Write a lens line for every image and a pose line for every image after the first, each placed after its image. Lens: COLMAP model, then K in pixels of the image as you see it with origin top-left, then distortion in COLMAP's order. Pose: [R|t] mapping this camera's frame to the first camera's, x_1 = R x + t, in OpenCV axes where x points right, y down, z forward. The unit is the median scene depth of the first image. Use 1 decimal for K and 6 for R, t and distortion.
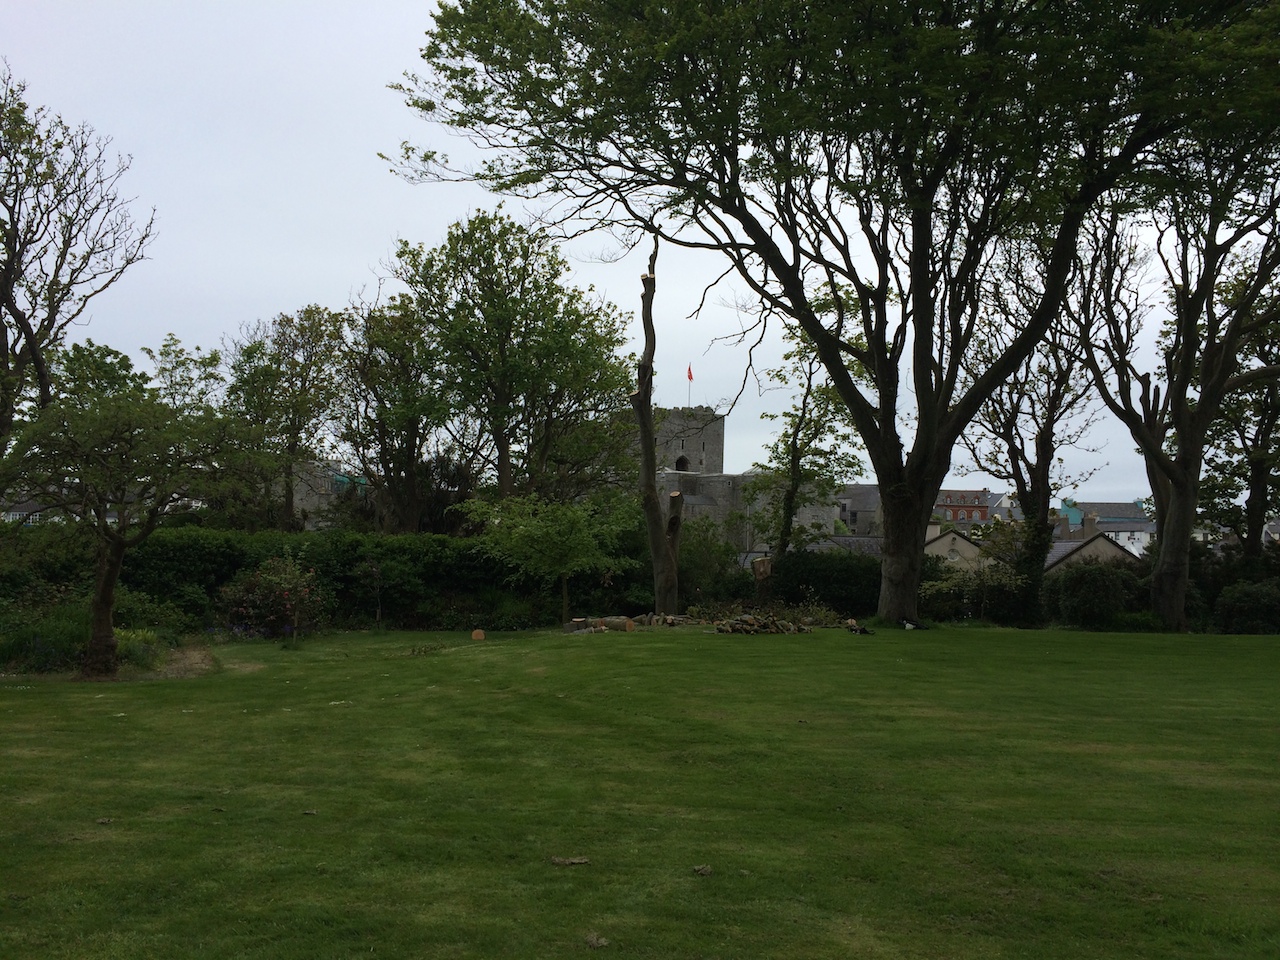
lens RADIAL K [[1129.3, 0, 640.0], [0, 1129.3, 480.0], [0, 0, 1]] dist [0.095406, -0.130570]
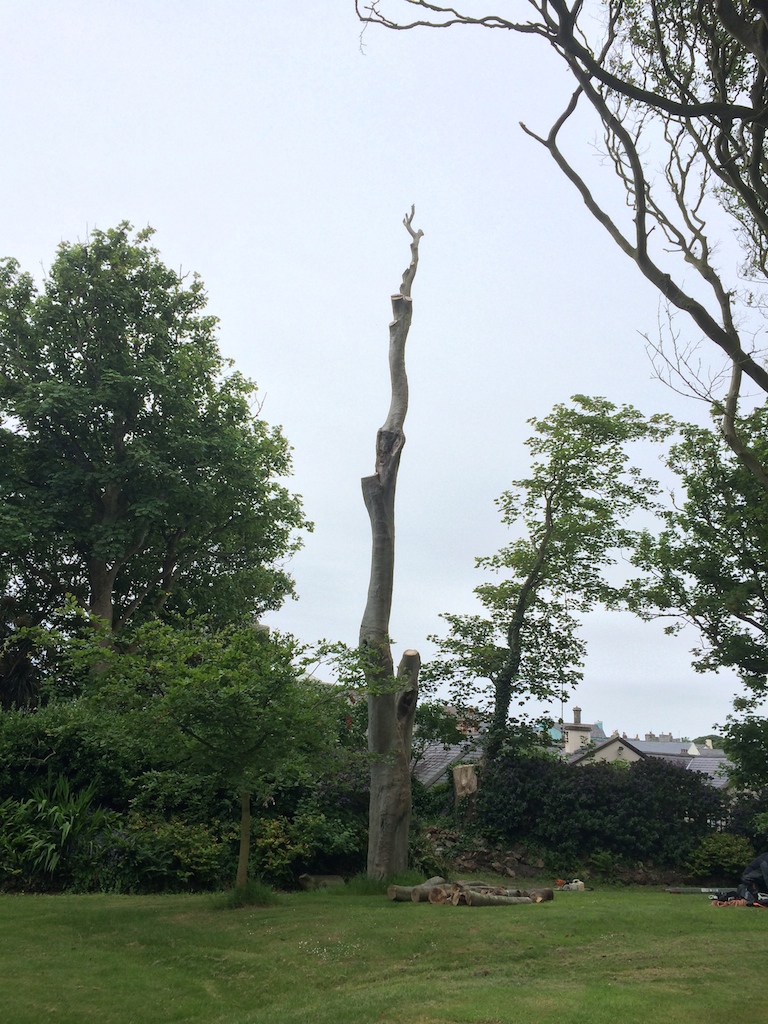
lens RADIAL K [[903.4, 0, 384.0], [0, 903.4, 512.0], [0, 0, 1]] dist [0.095406, -0.130570]
pose [[0.971486, 0.090655, 0.219081, -0.102100], [-0.045369, 0.978020, -0.203517, 0.039718], [-0.232715, 0.187774, 0.954246, 0.539099]]
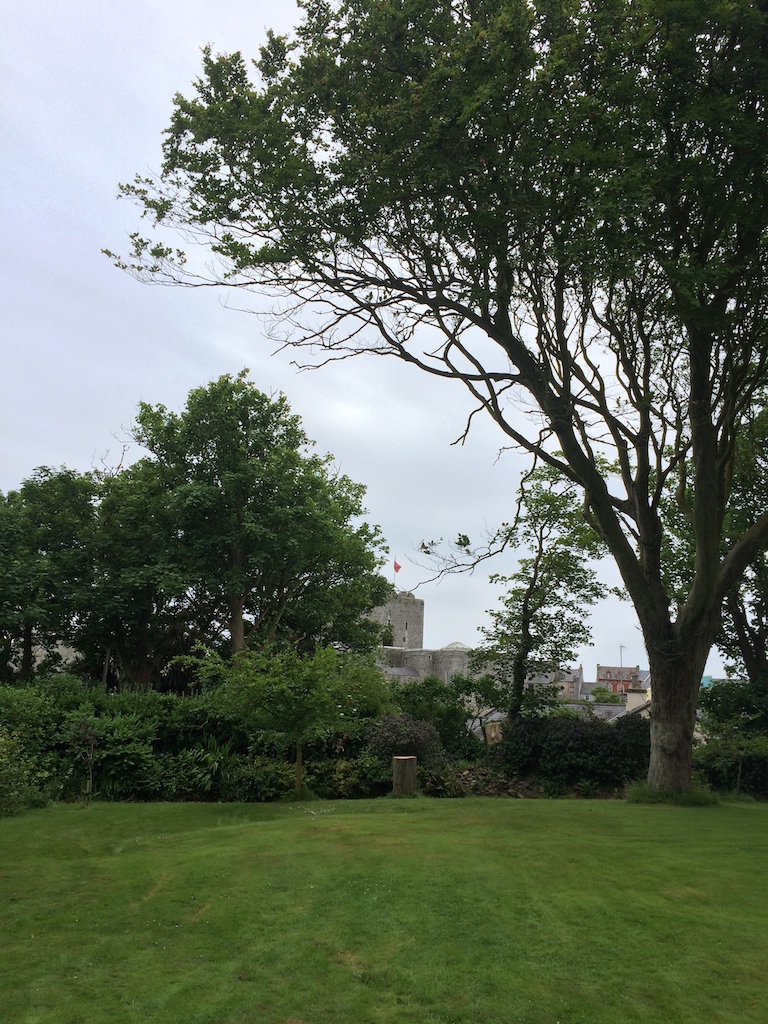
lens RADIAL K [[897.3, 0, 383.0], [0, 897.3, 522.9], [0, 0, 1]] dist [0.123894, -0.209633]
pose [[0.999178, 0.013535, 0.038222, -0.027958], [-0.007706, 0.988852, -0.148705, 0.016886], [-0.039808, 0.148288, 0.988143, 0.233387]]
